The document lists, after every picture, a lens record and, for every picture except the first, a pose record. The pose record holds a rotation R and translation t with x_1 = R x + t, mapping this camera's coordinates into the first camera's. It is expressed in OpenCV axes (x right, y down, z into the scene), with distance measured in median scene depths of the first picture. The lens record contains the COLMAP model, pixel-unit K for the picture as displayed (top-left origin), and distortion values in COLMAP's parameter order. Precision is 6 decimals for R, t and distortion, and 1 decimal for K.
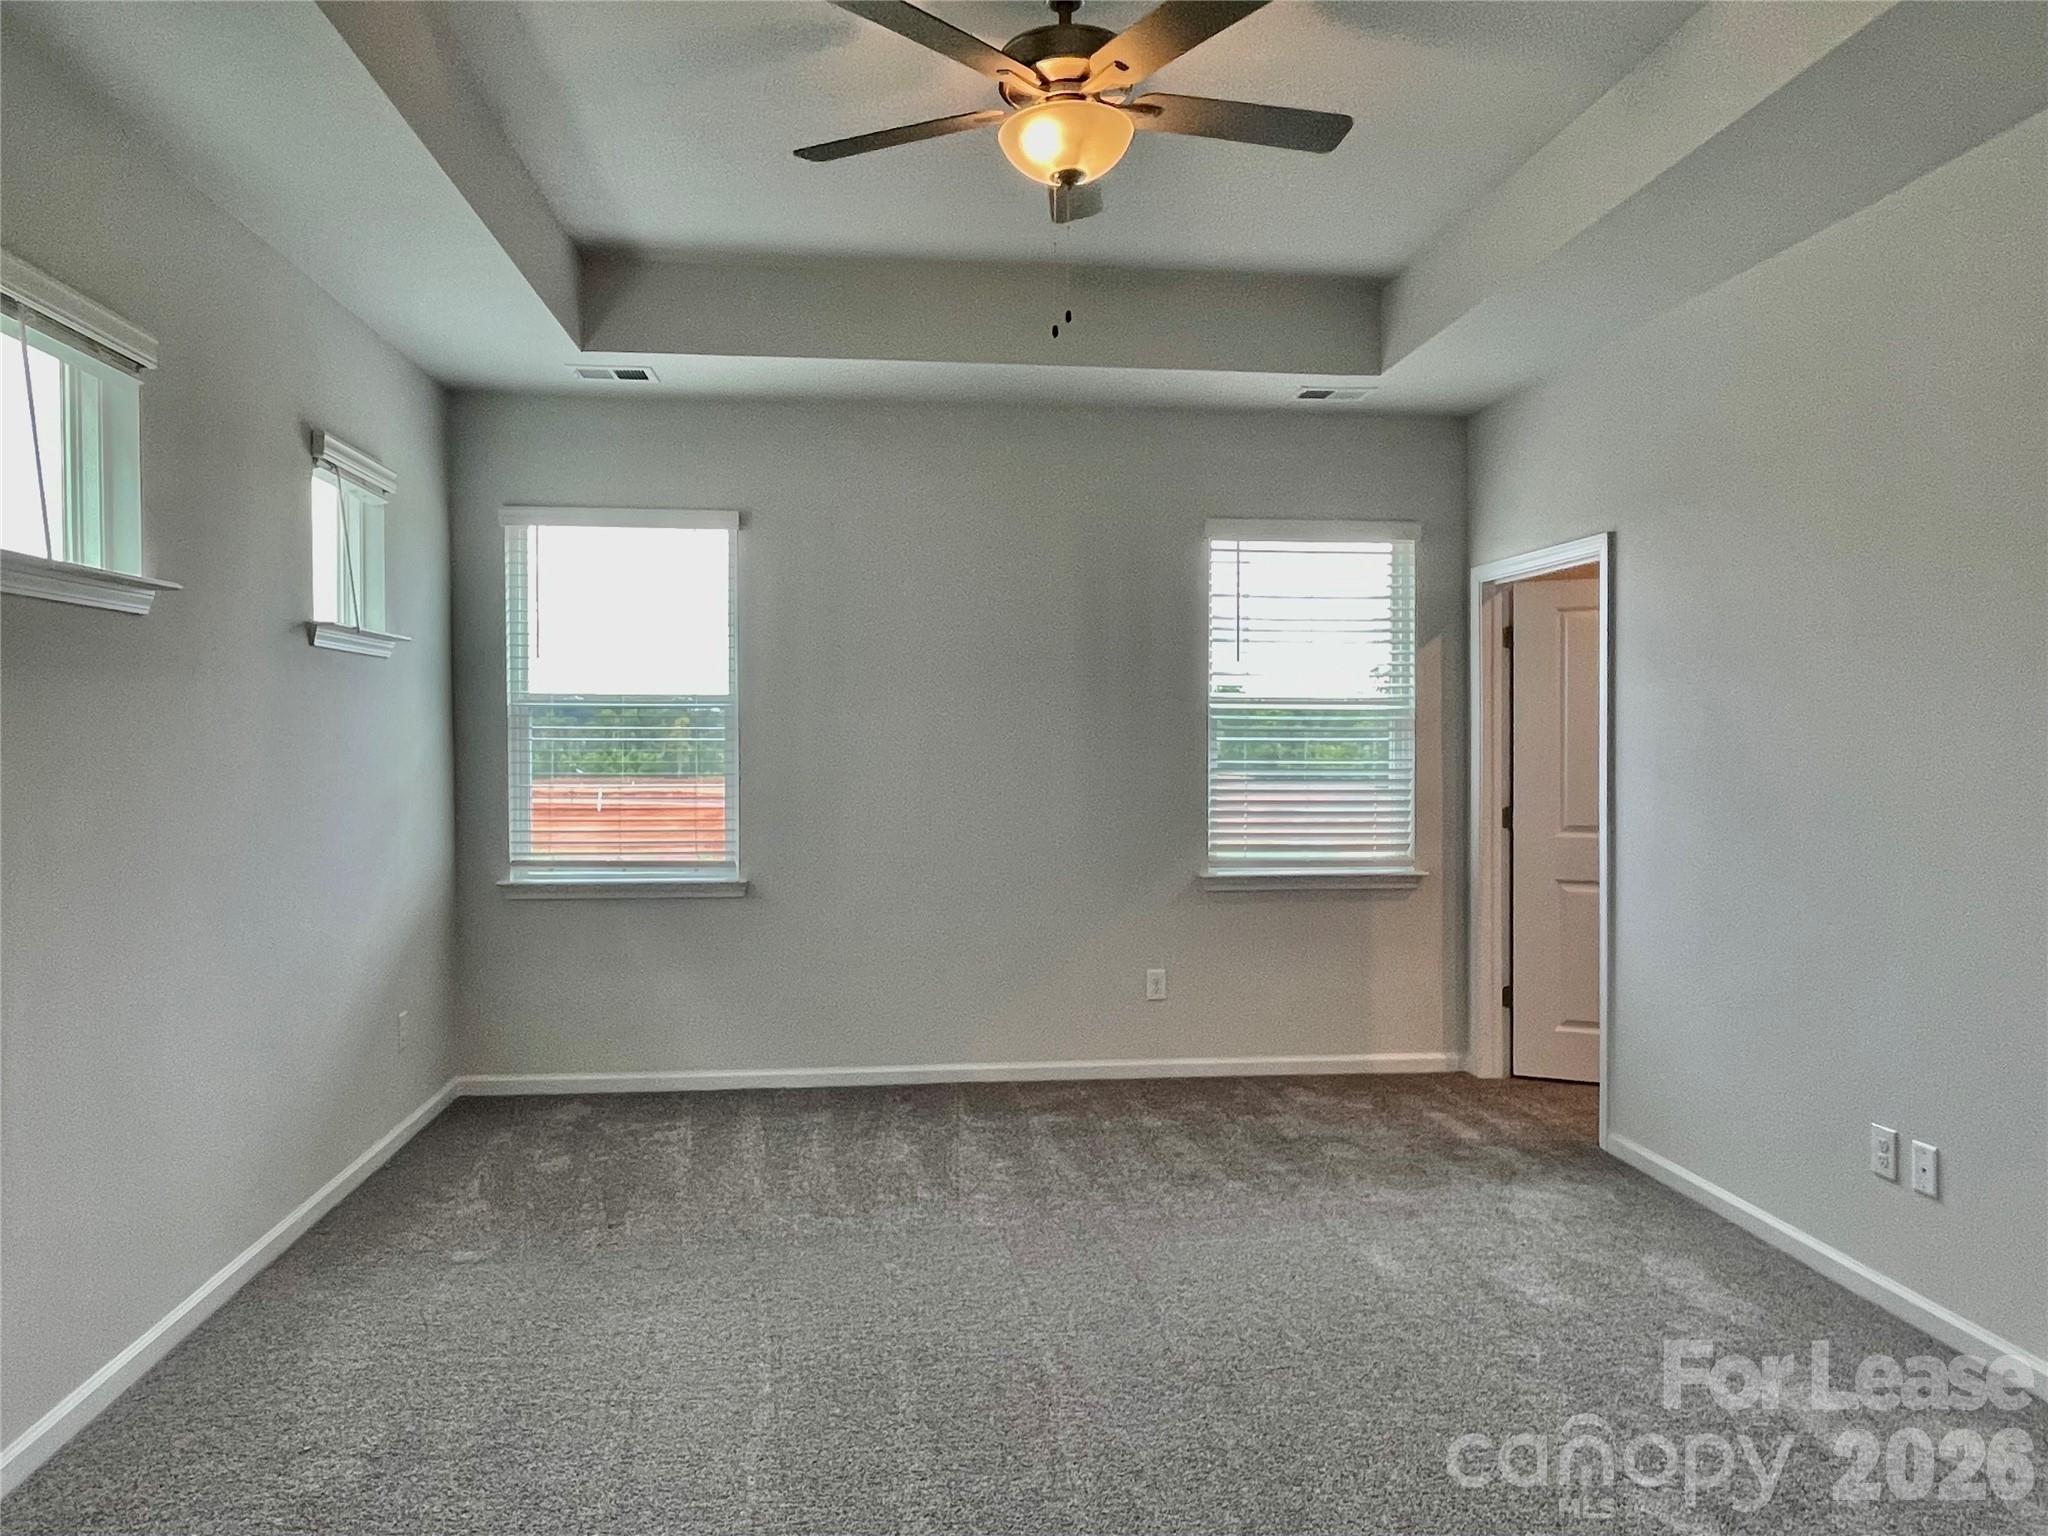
lens RADIAL K [[1339.4, 0, 1024.0], [0, 1339.4, 768.0], [0, 0, 1]] dist [0.029815, -0.000824]
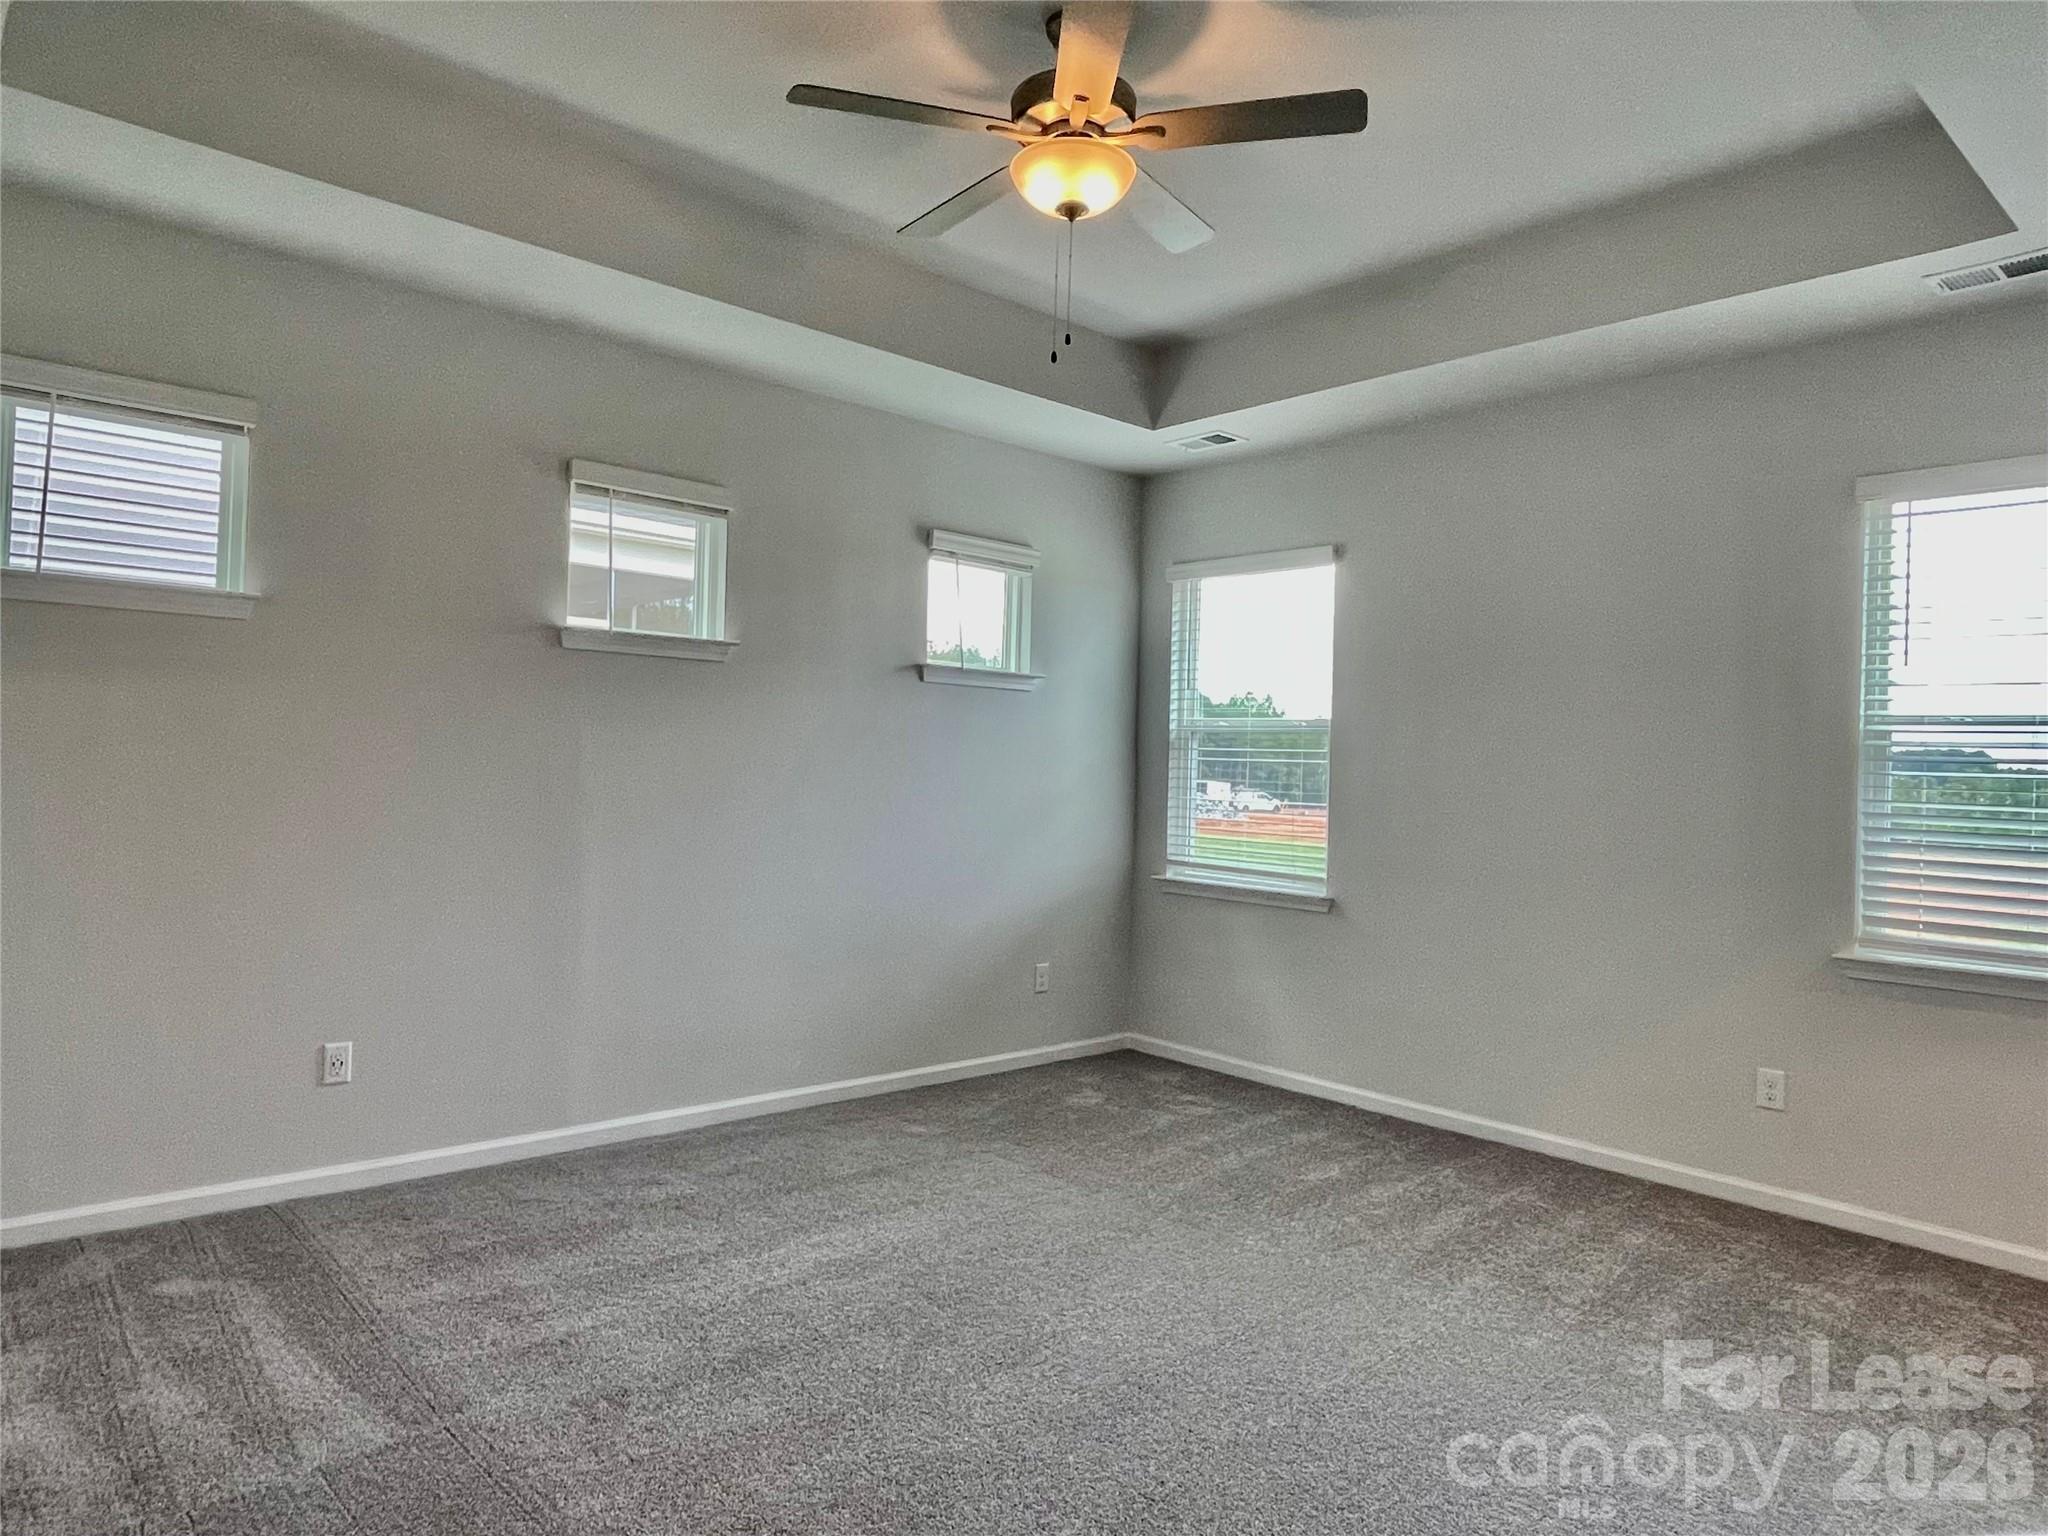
lens RADIAL K [[1295.5, 0, 1024.0], [0, 1295.5, 768.0], [0, 0, 1]] dist [-0.000419, -0.001242]
pose [[0.588169, 0.019952, -0.808492, 0.482408], [-0.051603, 0.998584, -0.012897, 0.009520], [0.807090, 0.049306, 0.588366, 0.220381]]
